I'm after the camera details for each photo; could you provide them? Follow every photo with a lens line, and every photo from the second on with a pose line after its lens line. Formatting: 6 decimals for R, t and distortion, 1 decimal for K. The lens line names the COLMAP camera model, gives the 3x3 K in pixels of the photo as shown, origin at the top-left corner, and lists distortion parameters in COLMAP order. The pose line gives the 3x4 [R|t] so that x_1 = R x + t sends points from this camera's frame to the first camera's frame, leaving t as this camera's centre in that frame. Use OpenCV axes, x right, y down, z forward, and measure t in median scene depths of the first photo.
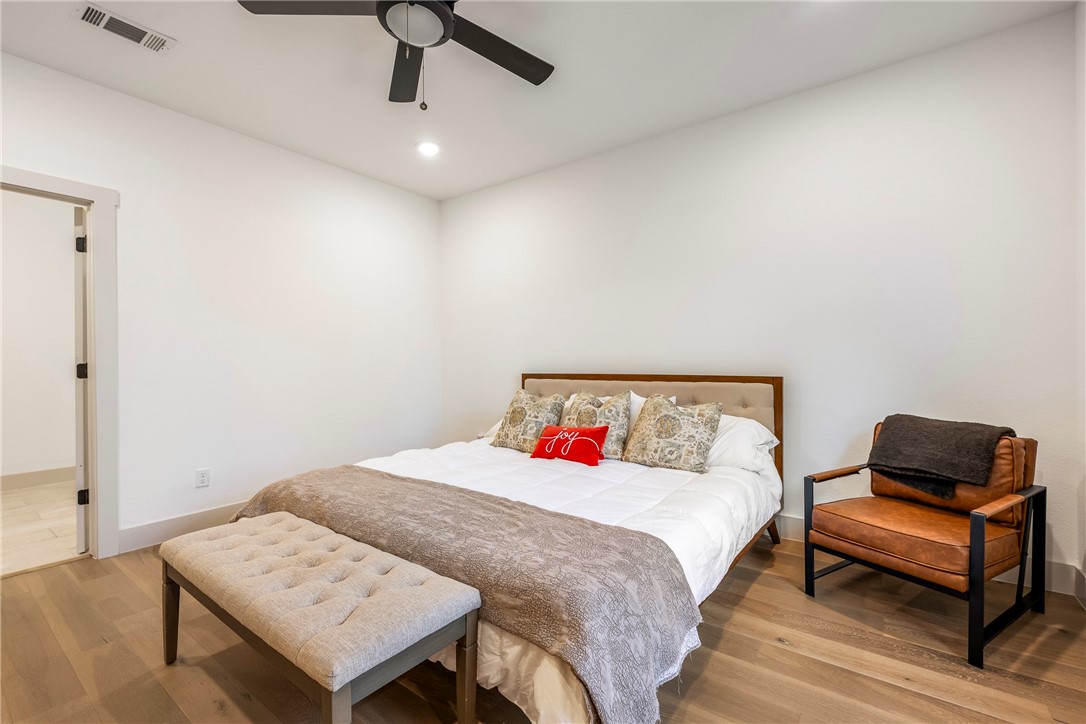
lens RADIAL K [[471.1, 0, 548.0], [0, 471.1, 362.3], [0, 0, 1]] dist [-0.004580, 0.000638]
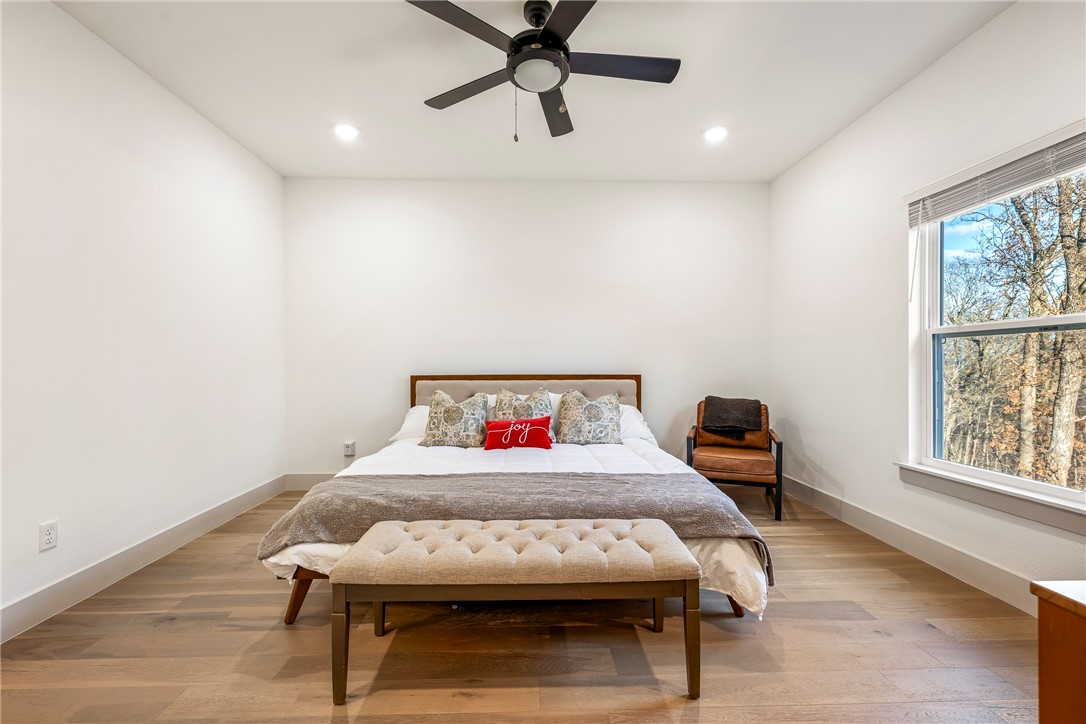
lens RADIAL K [[471.1, 0, 542.6], [0, 471.1, 368.3], [0, 0, 1]] dist [-0.004580, 0.000638]
pose [[0.784391, -0.001319, 0.620265, -0.680126], [-0.001127, 0.999993, 0.003552, 0.006126], [-0.620265, -0.003486, 0.784384, 0.049173]]
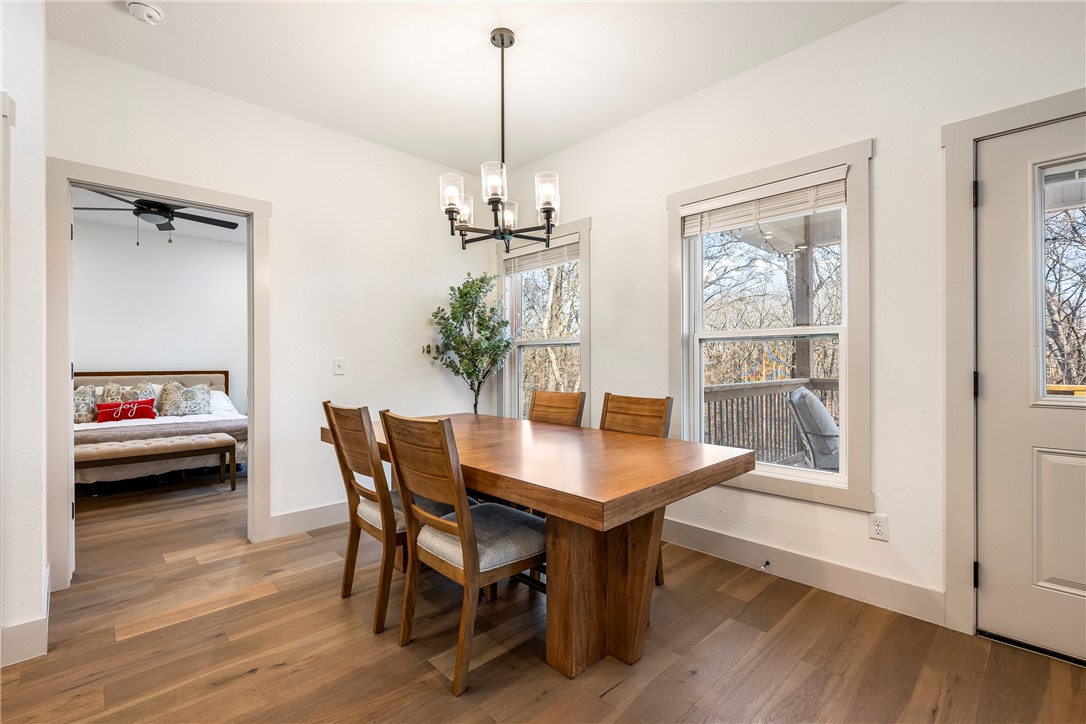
lens RADIAL K [[484.4, 0, 543.7], [0, 484.4, 359.1], [0, 0, 1]] dist [-0.002685, 0.001428]
pose [[0.169325, 0.008689, 0.985522, -1.566616], [0.002228, 0.999955, -0.009199, 0.000656], [-0.985558, 0.003754, 0.169298, -0.881802]]
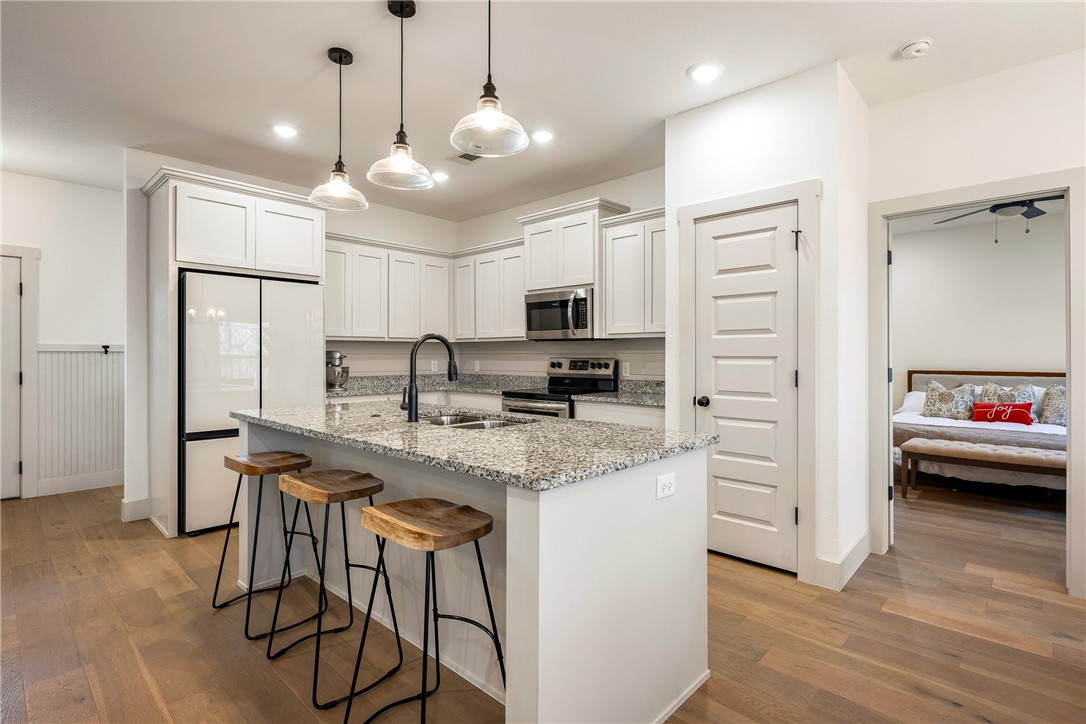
lens RADIAL K [[522.8, 0, 553.6], [0, 522.8, 351.9], [0, 0, 1]] dist [-0.009490, -0.001285]
pose [[0.992622, 0.005765, -0.121109, -1.418008], [-0.006233, 0.999975, -0.003480, -0.032003], [0.121086, 0.004209, 0.992633, -1.108732]]
